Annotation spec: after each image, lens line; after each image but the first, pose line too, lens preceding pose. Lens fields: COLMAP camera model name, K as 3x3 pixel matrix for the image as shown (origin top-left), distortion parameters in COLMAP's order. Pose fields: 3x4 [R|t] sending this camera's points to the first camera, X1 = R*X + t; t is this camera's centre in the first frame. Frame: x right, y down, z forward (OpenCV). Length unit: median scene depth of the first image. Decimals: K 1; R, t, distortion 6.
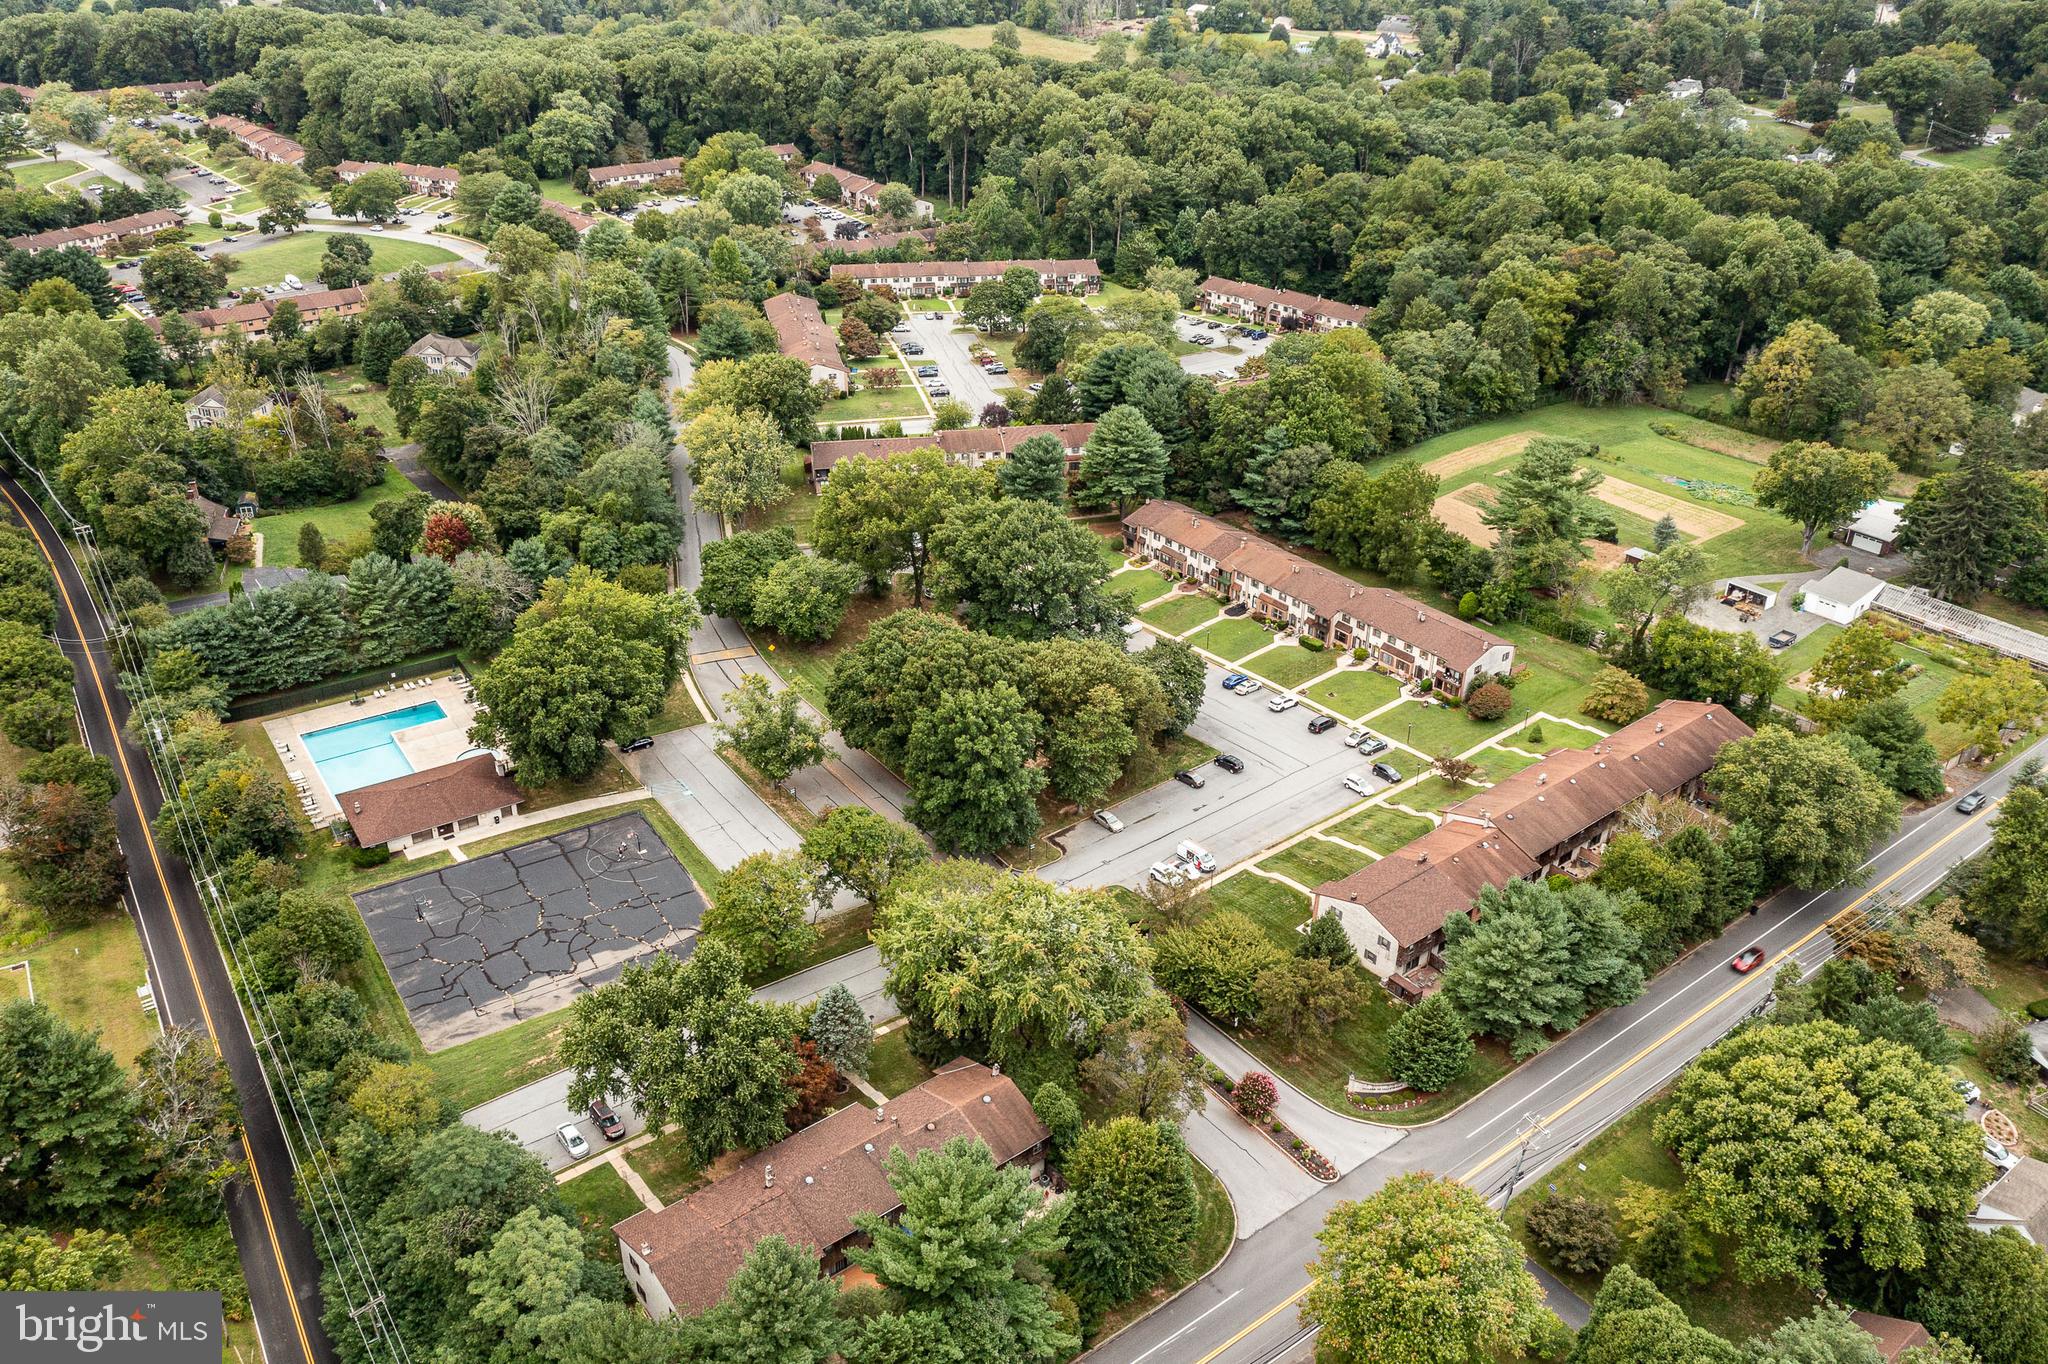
lens RADIAL K [[1648.4, 0, 1029.4], [0, 1648.4, 671.8], [0, 0, 1]] dist [0.000512, 0.014754]
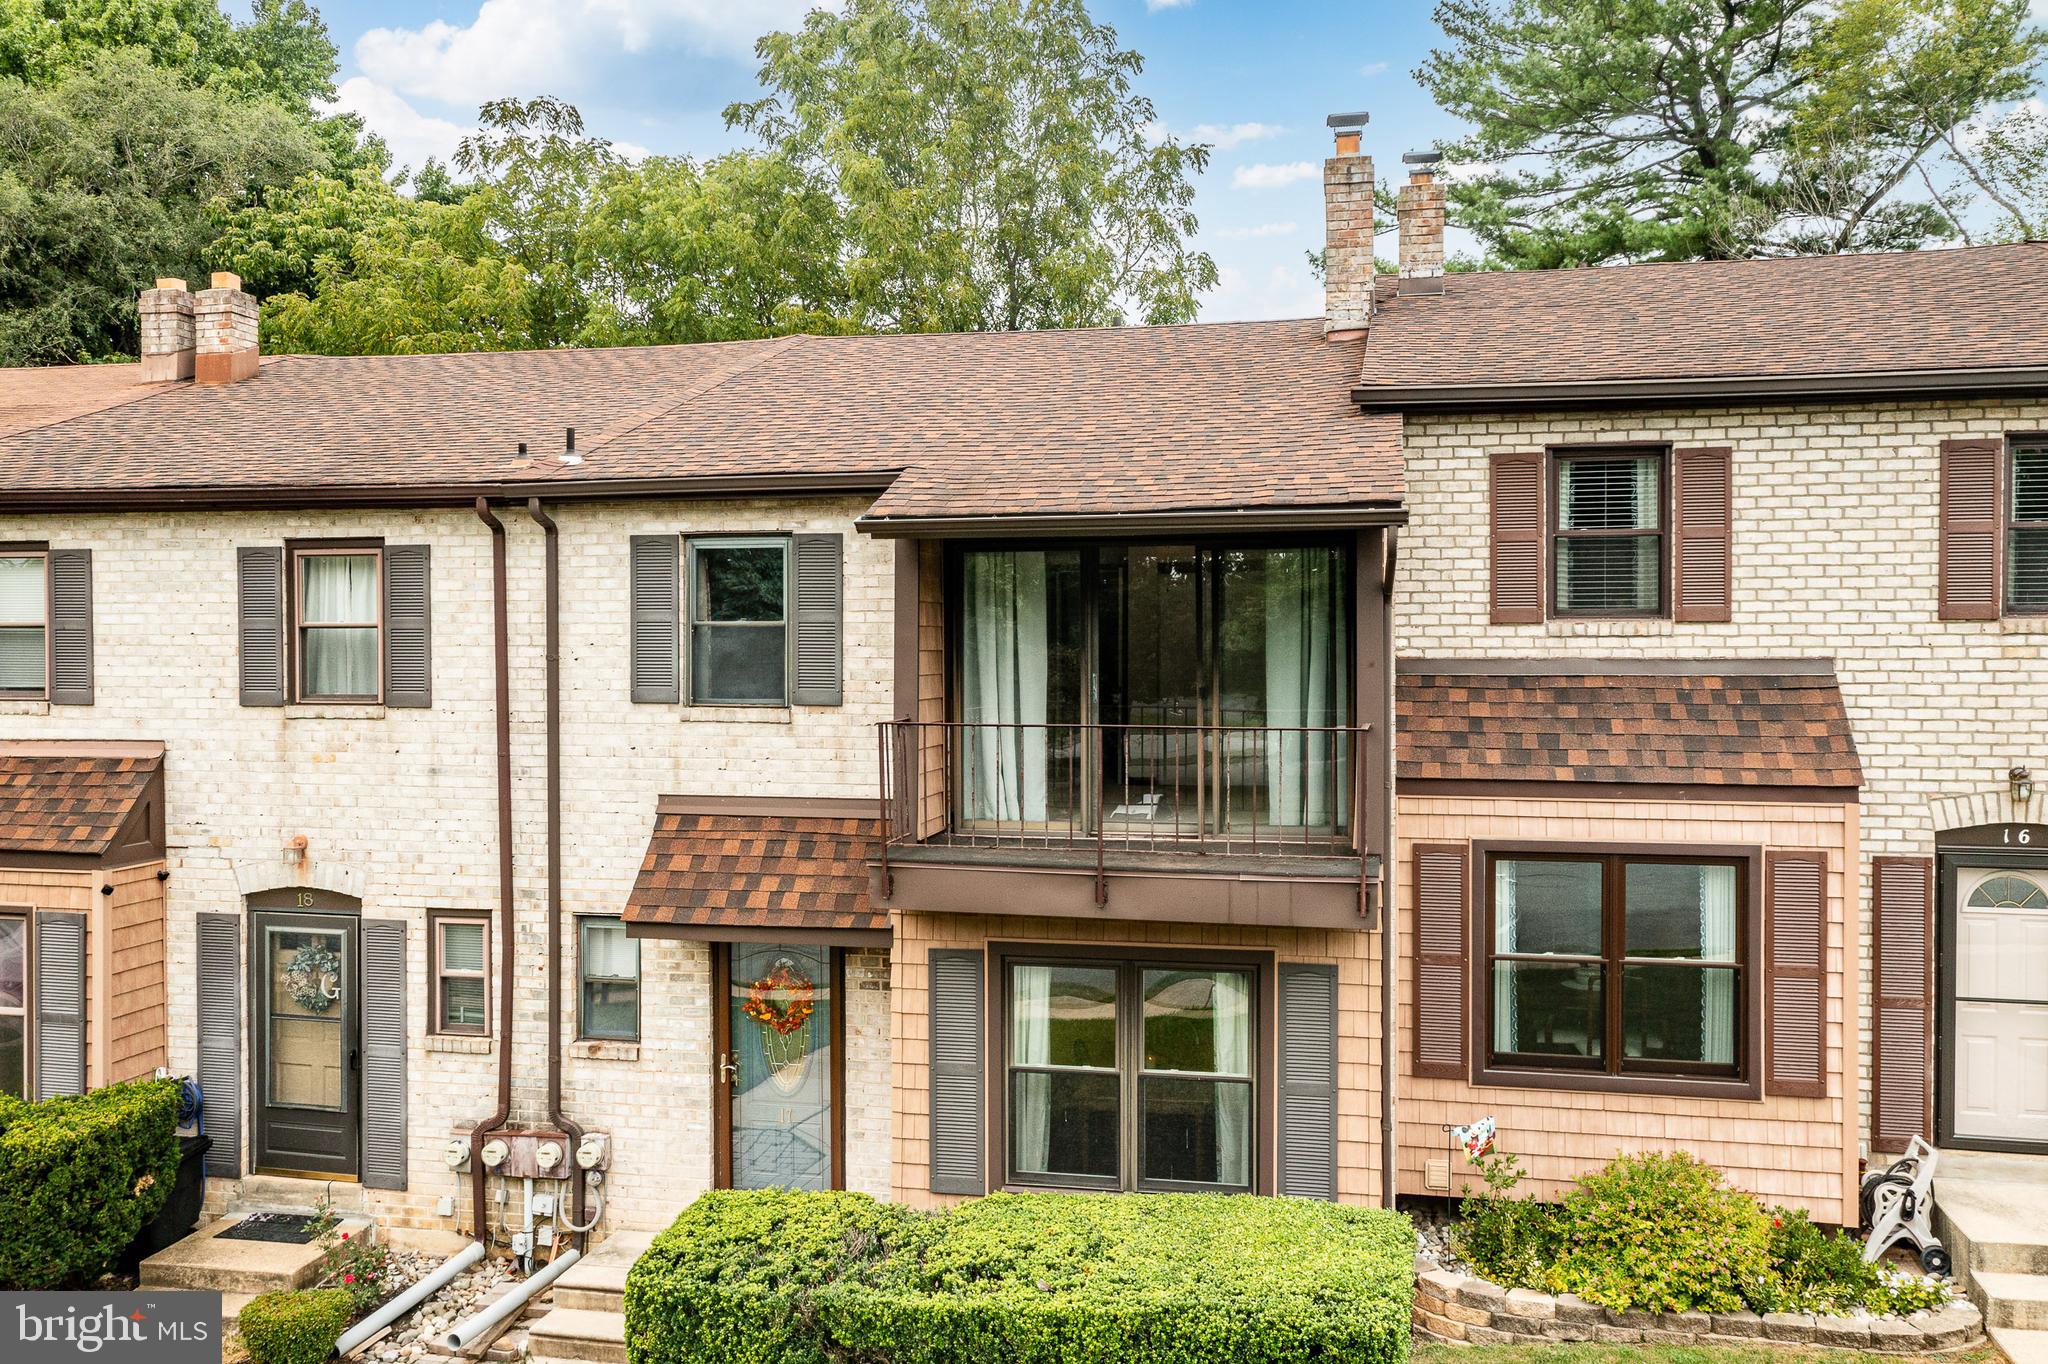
lens RADIAL K [[1680.4, 0, 1024.0], [0, 1680.4, 682.0], [0, 0, 1]] dist [0.009639, 0.005336]
pose [[0.785387, -0.035721, 0.617974, 0.142834], [0.310469, 0.886413, -0.343340, -0.016639], [-0.535515, 0.461516, 0.707267, 0.926375]]
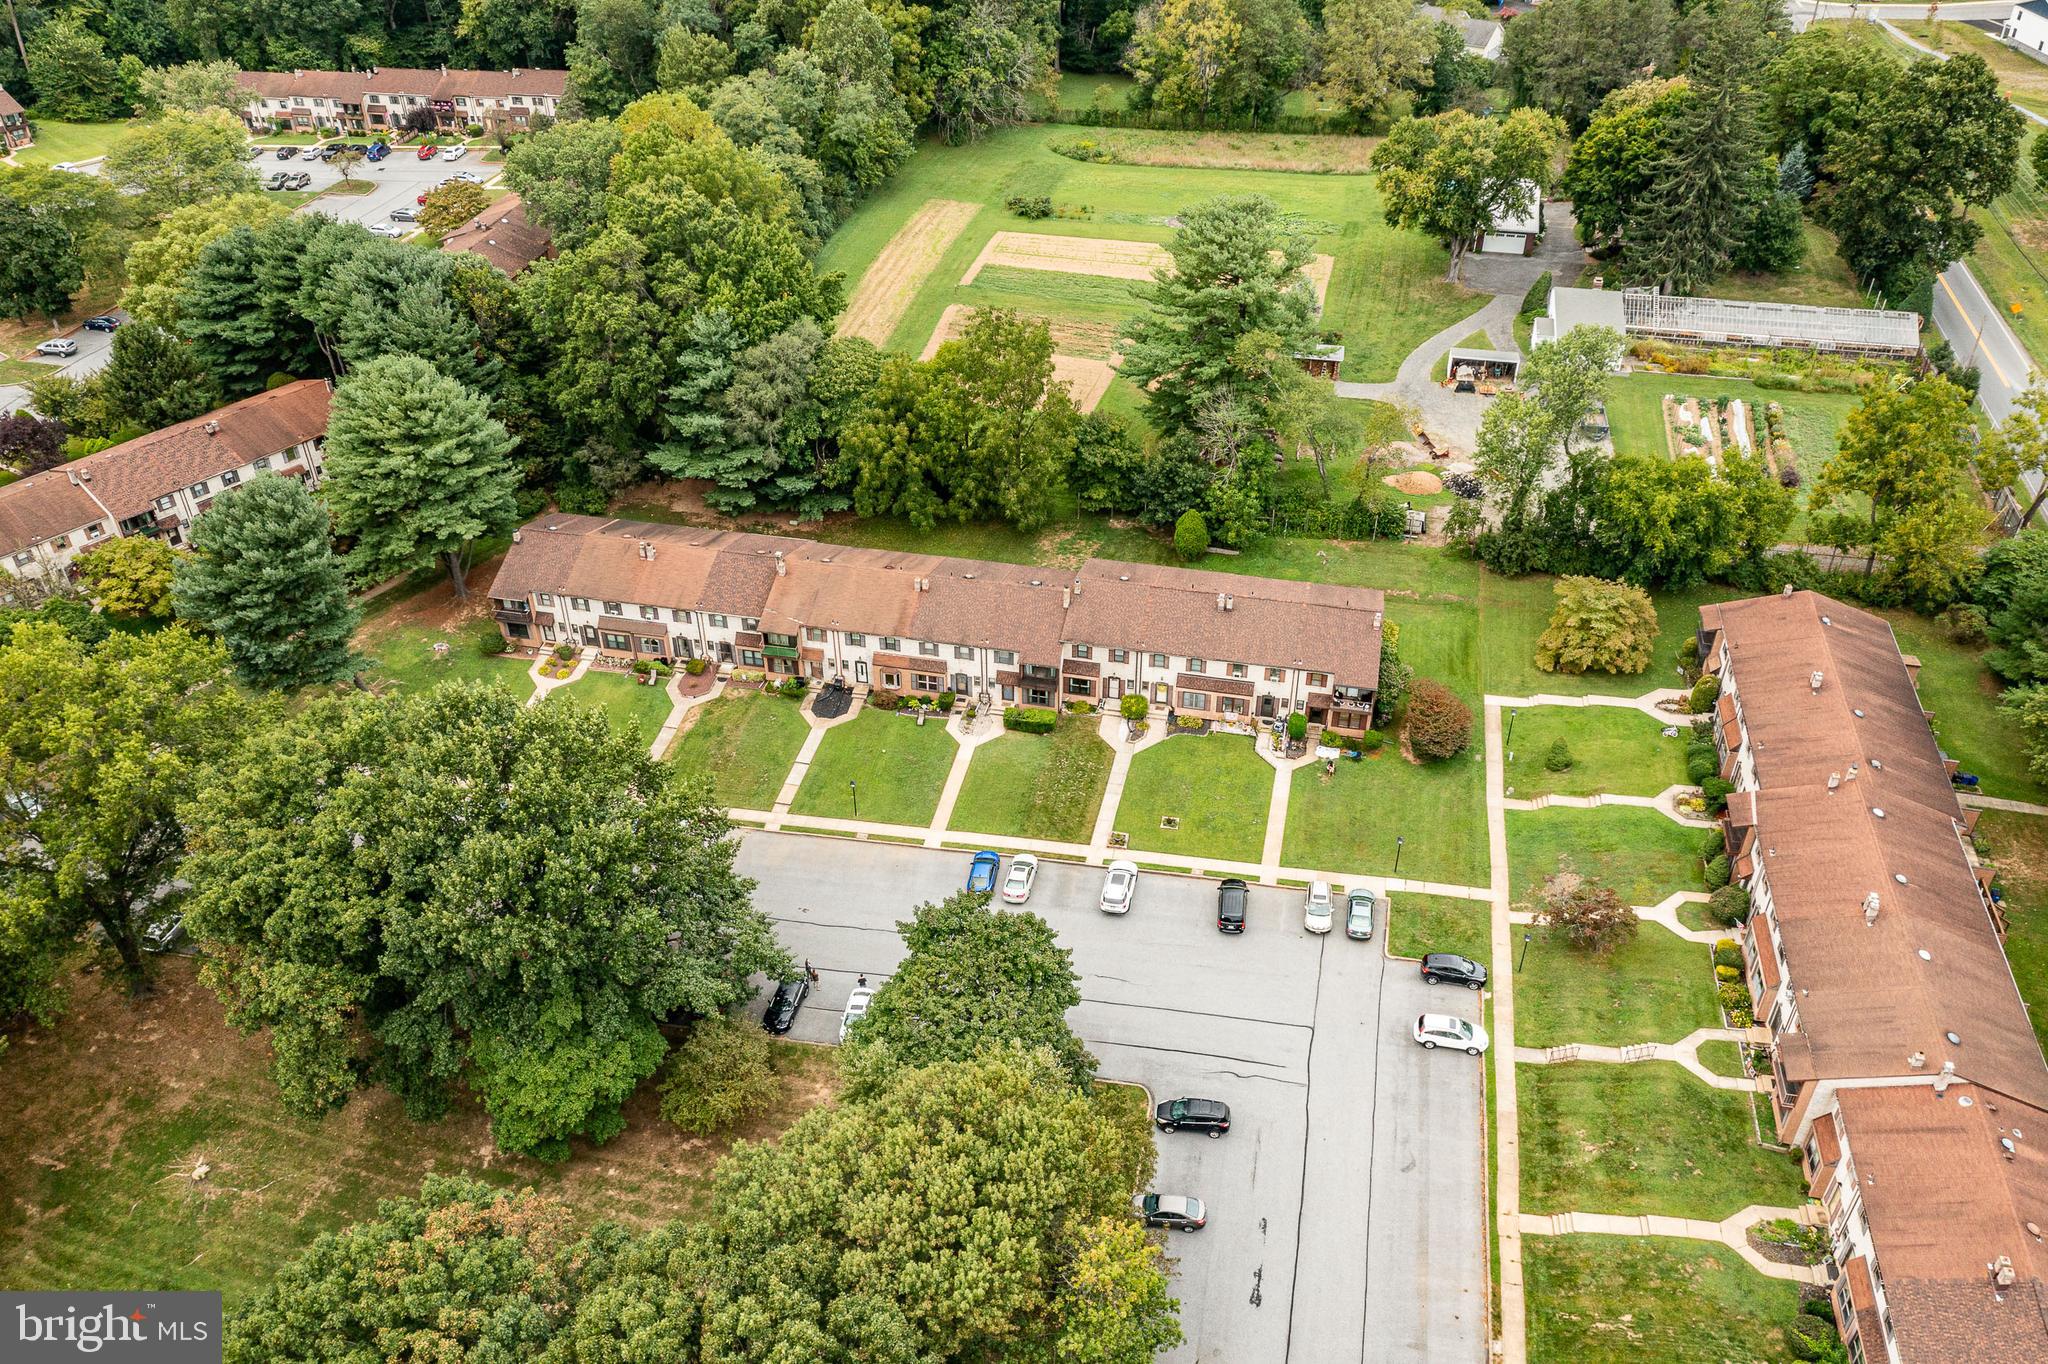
lens RADIAL K [[1648.4, 0, 1029.4], [0, 1648.4, 671.8], [0, 0, 1]] dist [0.000512, 0.014754]
pose [[0.778002, -0.383780, 0.497419, -0.071081], [0.311351, 0.923199, 0.225311, -0.138134], [-0.545686, -0.020421, 0.837741, 0.553259]]
